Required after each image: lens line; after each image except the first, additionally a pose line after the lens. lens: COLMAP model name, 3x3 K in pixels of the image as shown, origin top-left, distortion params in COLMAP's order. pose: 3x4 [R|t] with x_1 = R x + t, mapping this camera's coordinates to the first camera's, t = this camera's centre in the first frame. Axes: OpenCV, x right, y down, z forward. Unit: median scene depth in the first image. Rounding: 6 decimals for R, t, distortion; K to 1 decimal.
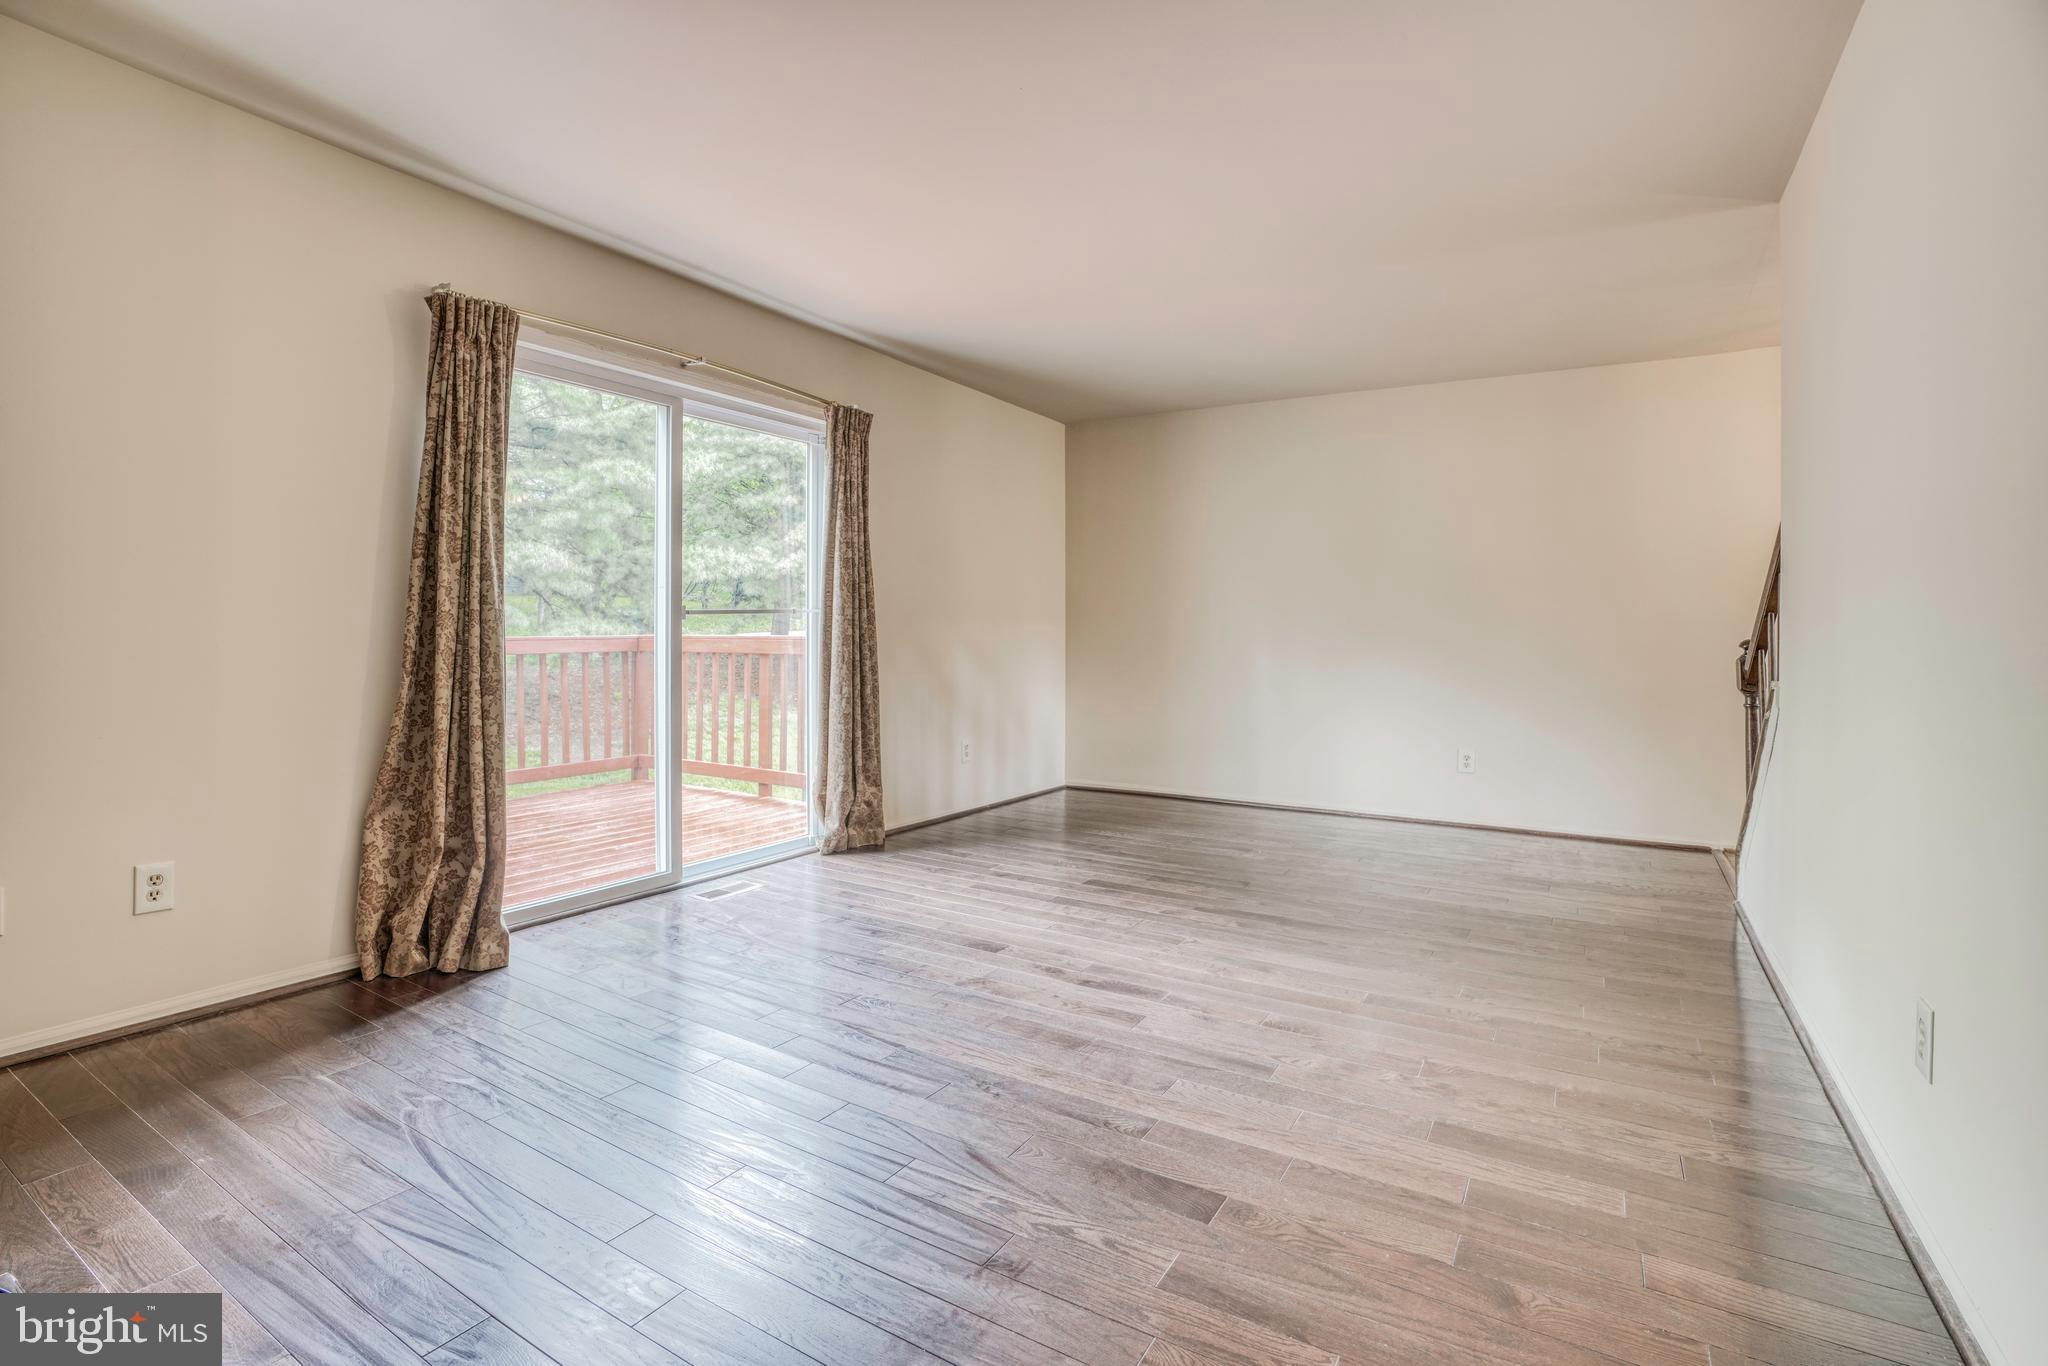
lens RADIAL K [[944.3, 0, 1012.5], [0, 944.3, 673.1], [0, 0, 1]] dist [-0.064296, 0.020948]
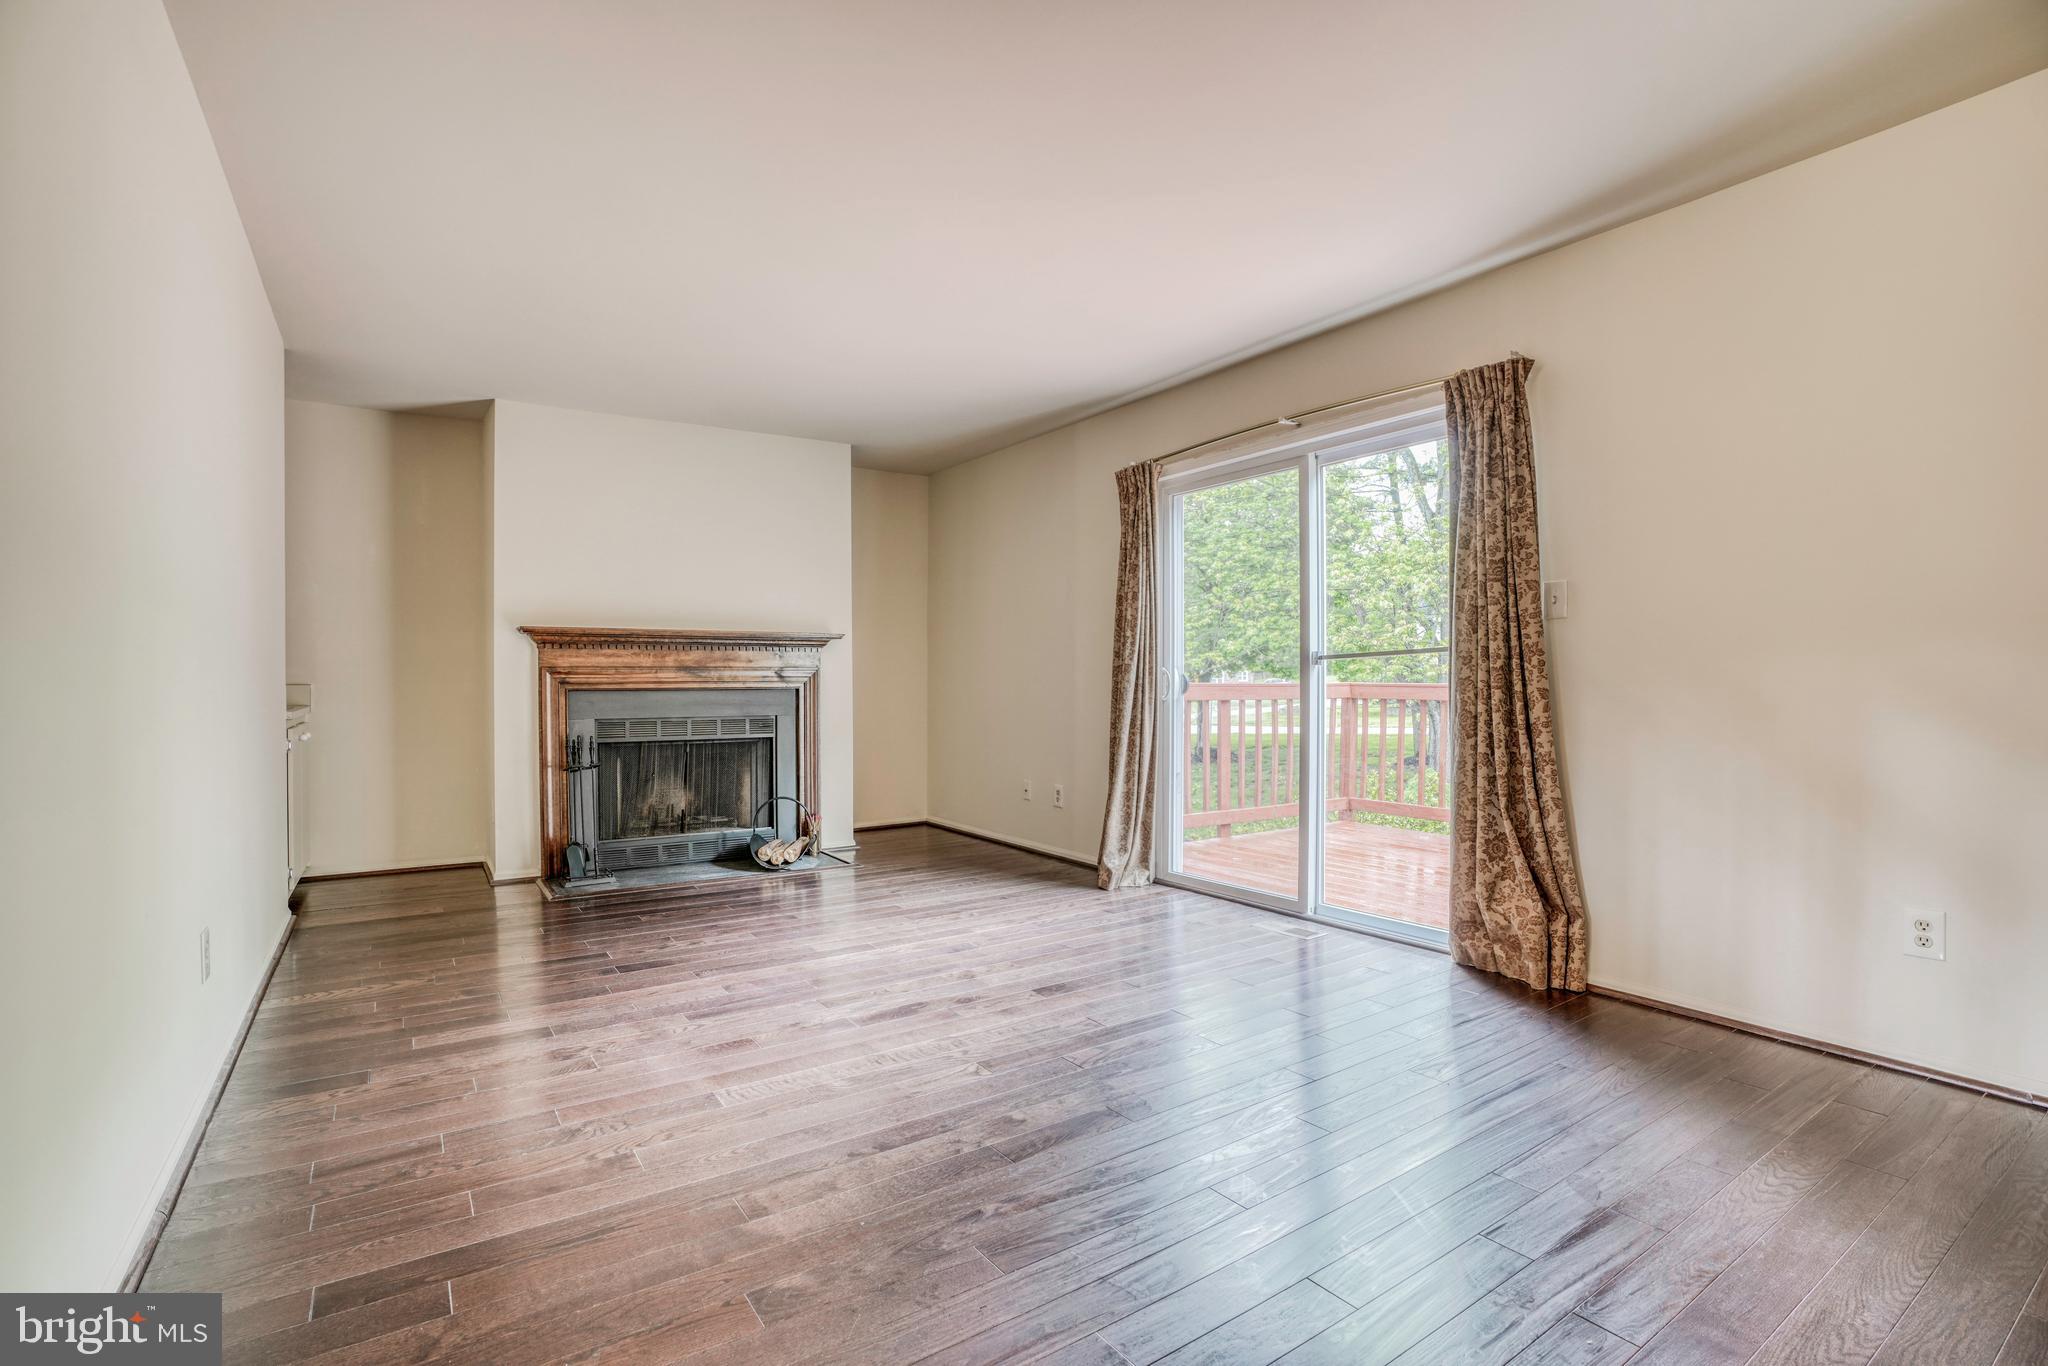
lens RADIAL K [[954.3, 0, 1004.6], [0, 954.3, 688.9], [0, 0, 1]] dist [-0.063053, 0.024202]
pose [[-0.414107, -0.000235, -0.910228, 0.920480], [-0.037573, 0.999152, 0.016836, -0.041035], [0.909452, 0.041172, -0.413765, 1.382182]]
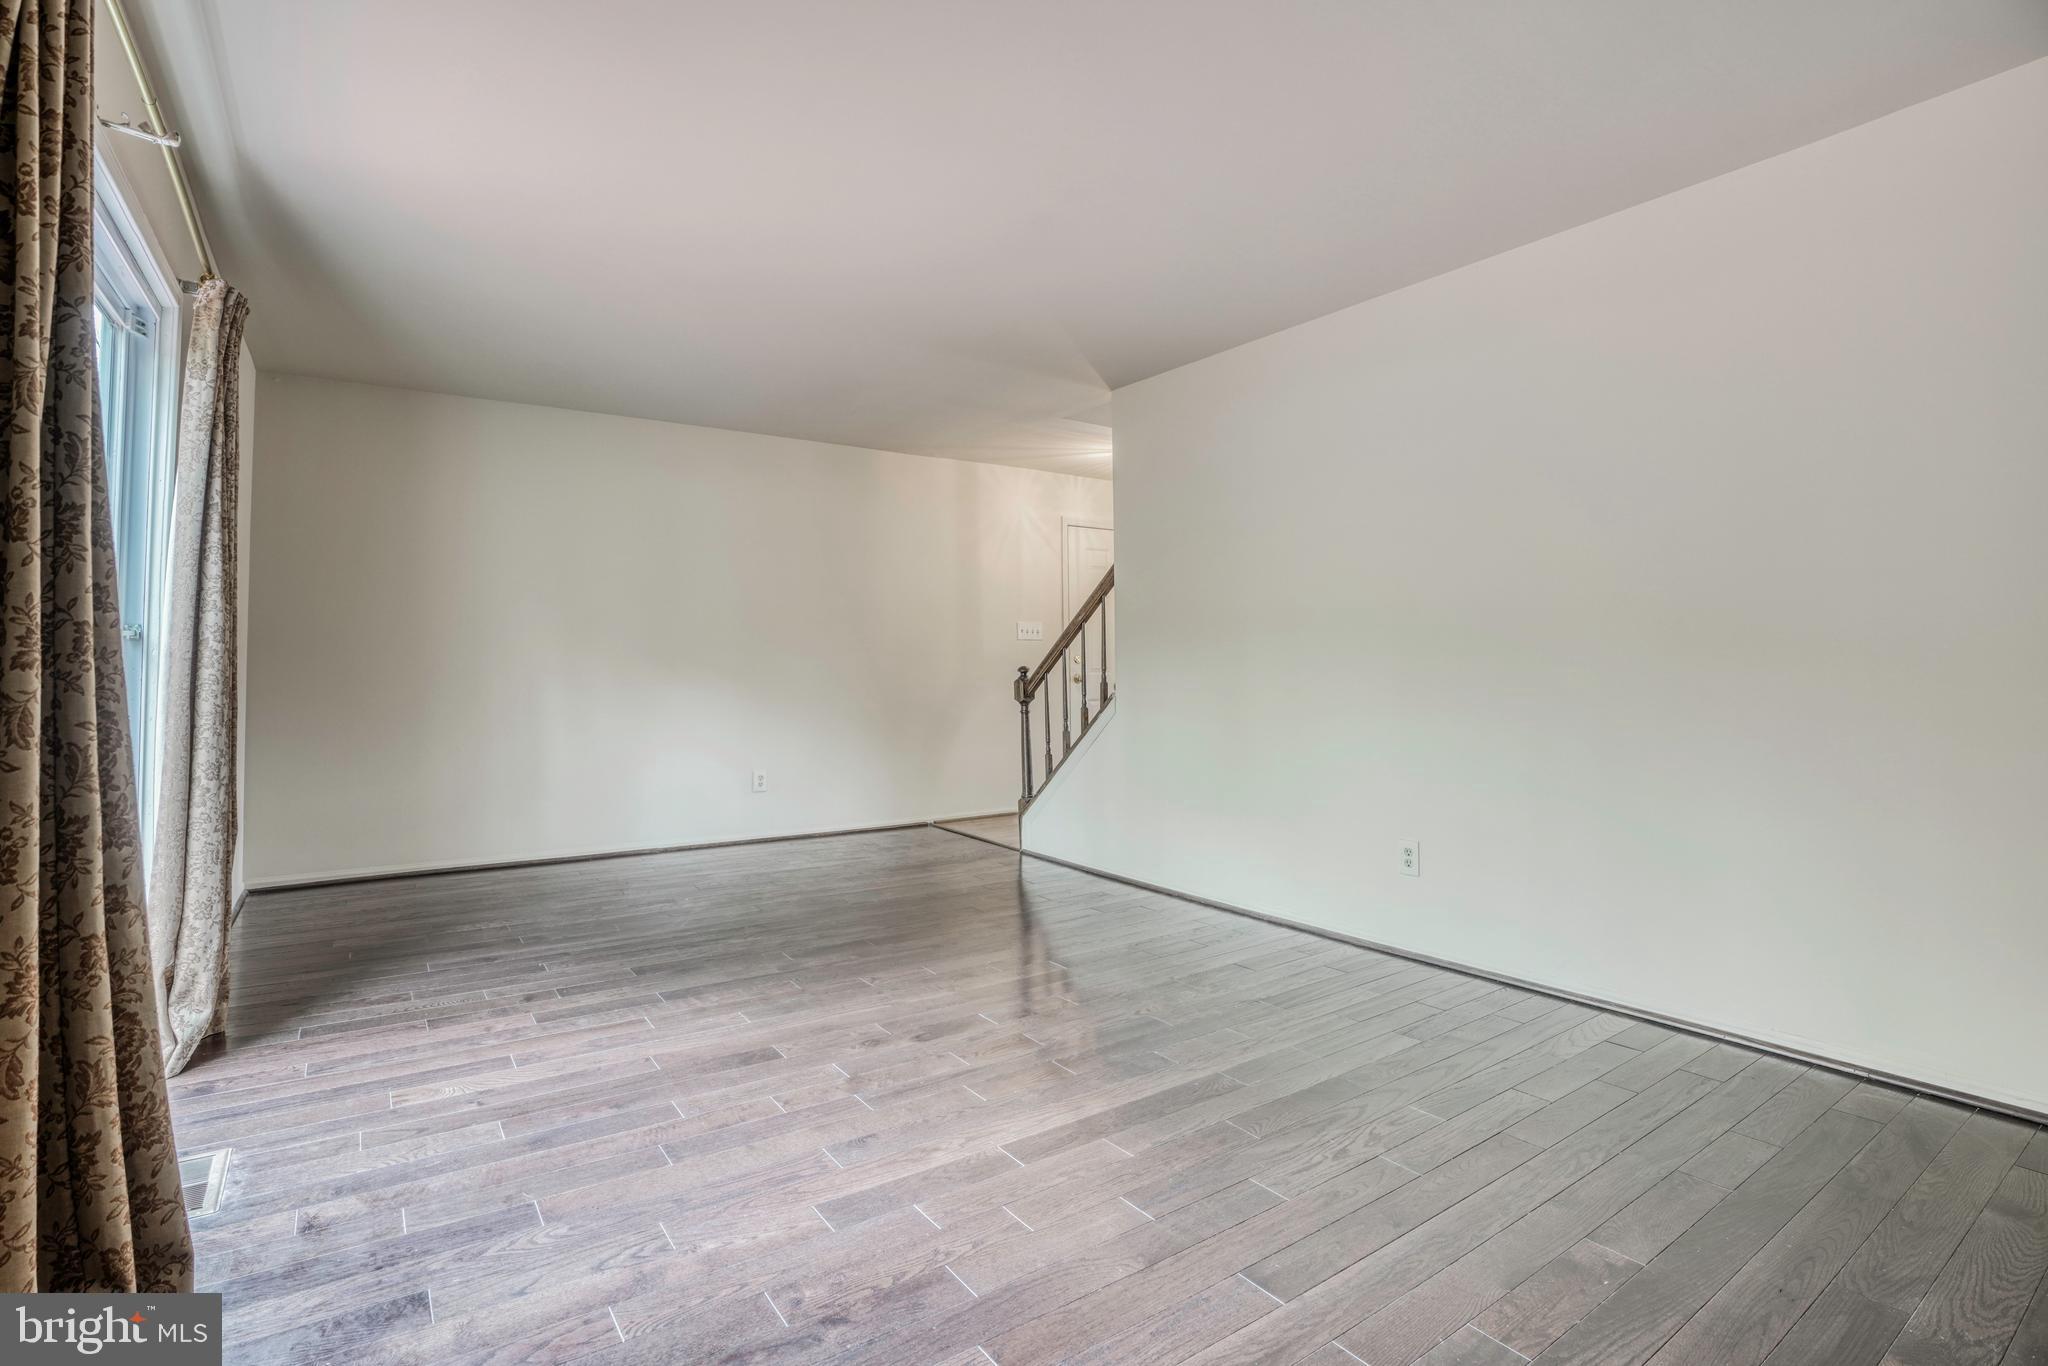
lens RADIAL K [[954.3, 0, 1004.6], [0, 954.3, 688.9], [0, 0, 1]] dist [-0.063053, 0.024202]
pose [[0.408094, -0.023654, 0.912633, -0.687728], [0.035433, 0.999321, 0.010056, -0.025920], [-0.912252, 0.028233, 0.408656, 0.477262]]
